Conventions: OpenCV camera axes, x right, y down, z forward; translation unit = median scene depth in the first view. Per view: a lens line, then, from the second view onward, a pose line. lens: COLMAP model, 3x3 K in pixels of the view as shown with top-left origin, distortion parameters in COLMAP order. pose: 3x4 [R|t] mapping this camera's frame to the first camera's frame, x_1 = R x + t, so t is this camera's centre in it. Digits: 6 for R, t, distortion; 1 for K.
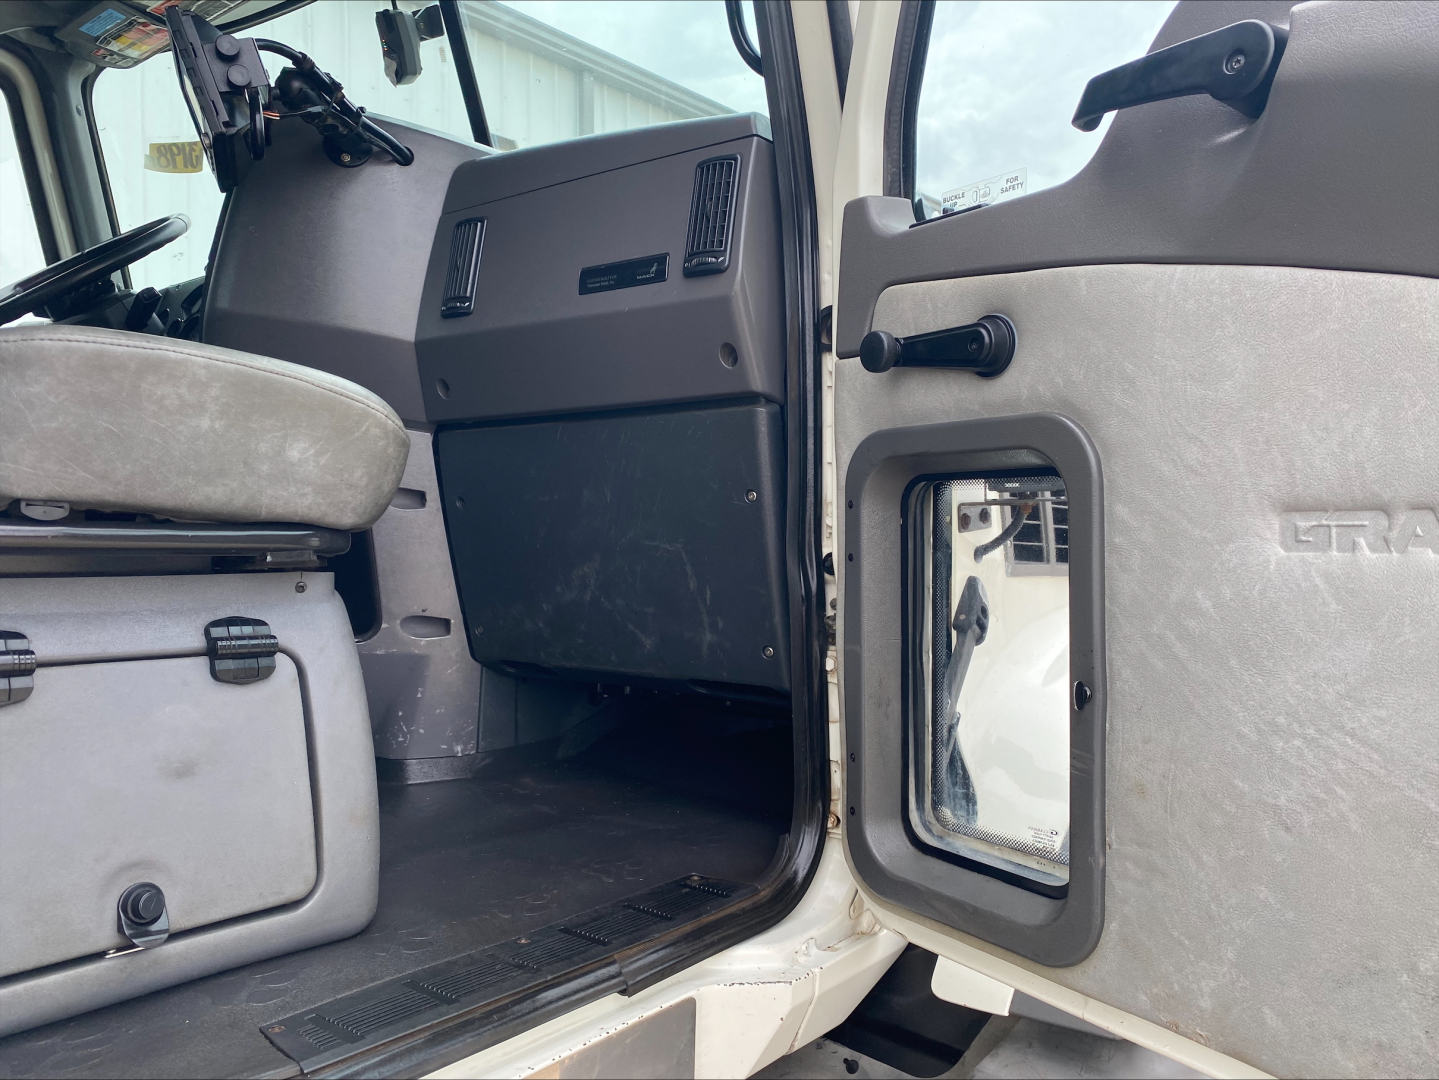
lens RADIAL K [[1092.3, 0, 719.1], [0, 1092.3, 549.0], [0, 0, 1]] dist [0.041759, -0.044053]
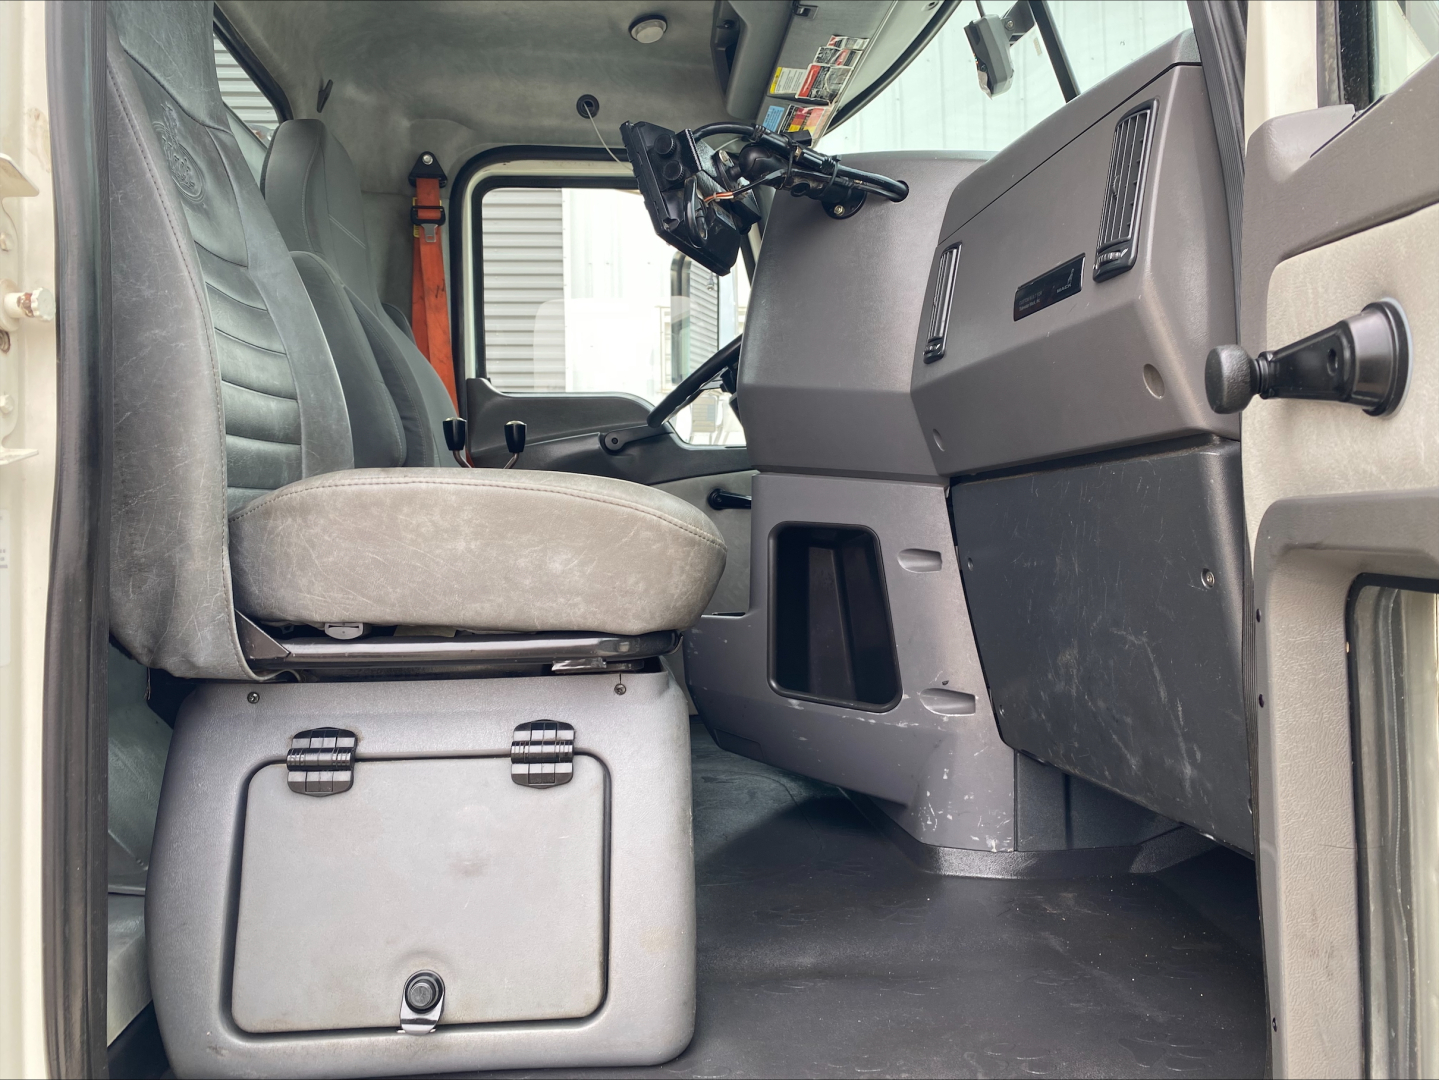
lens RADIAL K [[1092.3, 0, 717.6], [0, 1092.3, 535.3], [0, 0, 1]] dist [0.041759, -0.044053]
pose [[0.703663, -0.018686, -0.710288, 0.410366], [0.014430, 0.999824, -0.012008, -0.097854], [0.710387, -0.001800, 0.703809, 0.396636]]
